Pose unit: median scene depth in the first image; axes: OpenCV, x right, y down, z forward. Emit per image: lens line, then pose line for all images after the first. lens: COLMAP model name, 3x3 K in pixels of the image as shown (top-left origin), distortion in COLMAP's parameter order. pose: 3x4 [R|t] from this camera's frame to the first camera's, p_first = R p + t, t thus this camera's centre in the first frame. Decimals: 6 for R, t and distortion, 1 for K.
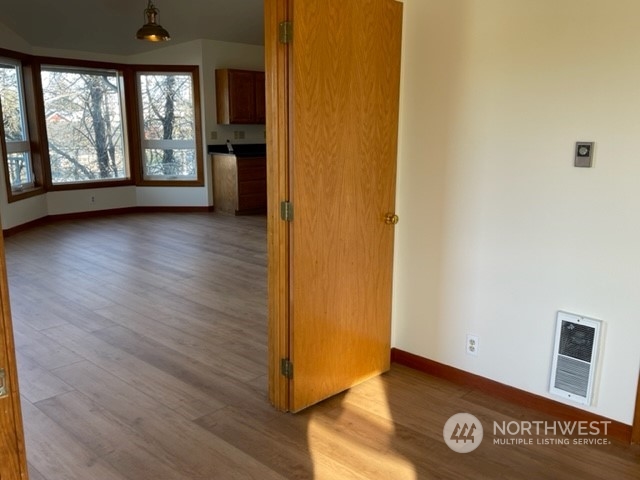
lens RADIAL K [[580.5, 0, 321.3], [0, 580.5, 241.7], [0, 0, 1]] dist [0.026934, 0.000000]
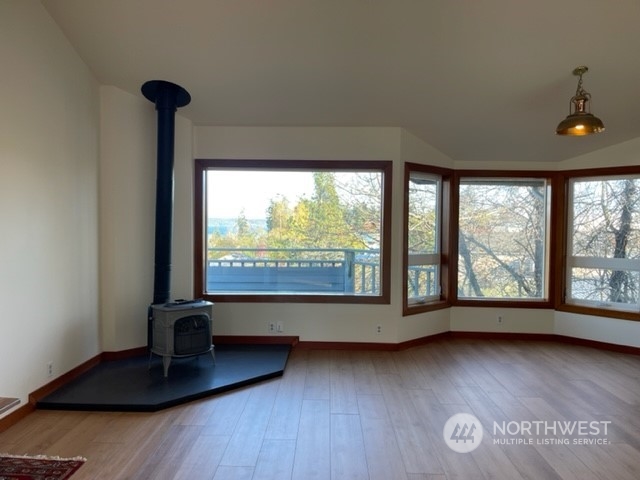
lens RADIAL K [[471.5, 0, 319.3], [0, 471.5, 244.4], [0, 0, 1]] dist [0.013768, -0.001558]
pose [[0.652271, 0.028574, -0.757447, -0.028688], [-0.162799, 0.981250, -0.103176, -0.070260], [0.740297, 0.190611, 0.644692, 0.324580]]
